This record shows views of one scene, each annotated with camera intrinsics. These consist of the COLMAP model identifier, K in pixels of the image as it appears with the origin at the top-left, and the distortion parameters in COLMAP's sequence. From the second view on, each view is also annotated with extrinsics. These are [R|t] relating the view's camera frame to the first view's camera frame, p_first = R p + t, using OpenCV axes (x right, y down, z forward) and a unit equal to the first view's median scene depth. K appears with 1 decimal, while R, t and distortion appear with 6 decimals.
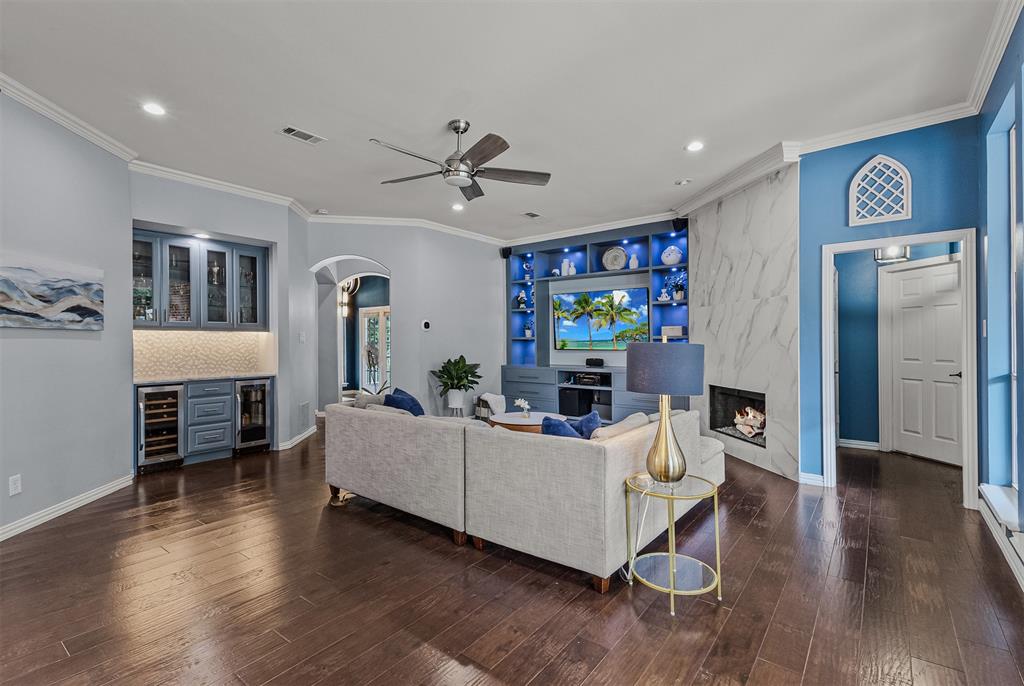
lens RADIAL K [[474.9, 0, 507.4], [0, 474.9, 343.4], [0, 0, 1]] dist [0.028224, -0.005922]
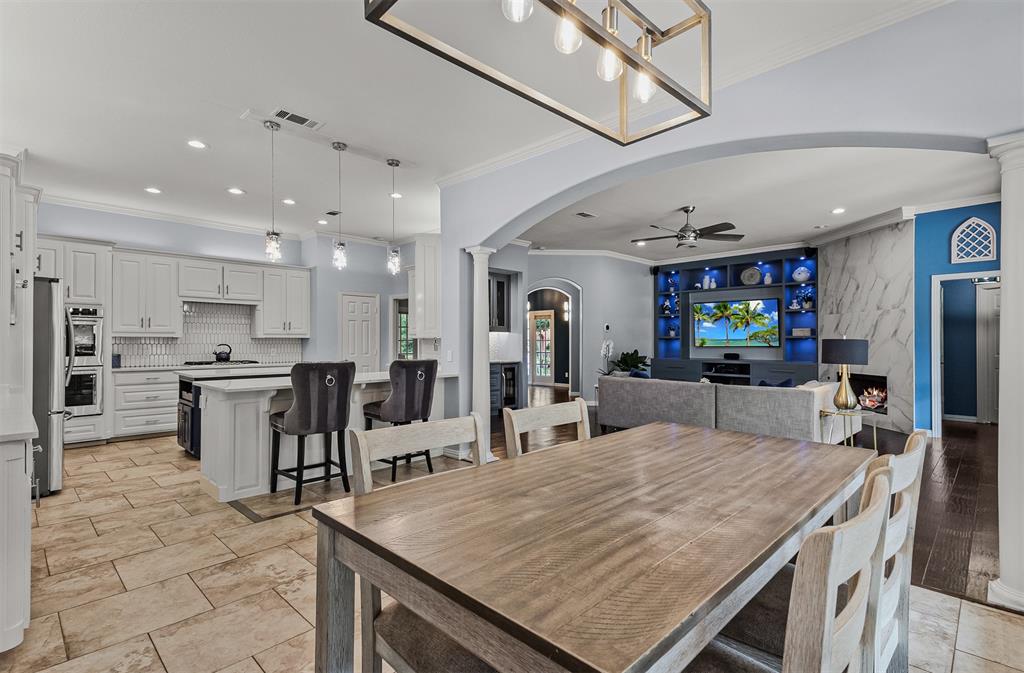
lens RADIAL K [[474.9, 0, 515.3], [0, 474.9, 340.0], [0, 0, 1]] dist [0.028224, -0.005922]
pose [[0.992636, 0.005192, -0.121025, -0.304524], [-0.005877, 0.999969, -0.005303, 0.007940], [0.120994, 0.005976, 0.992635, -0.441898]]
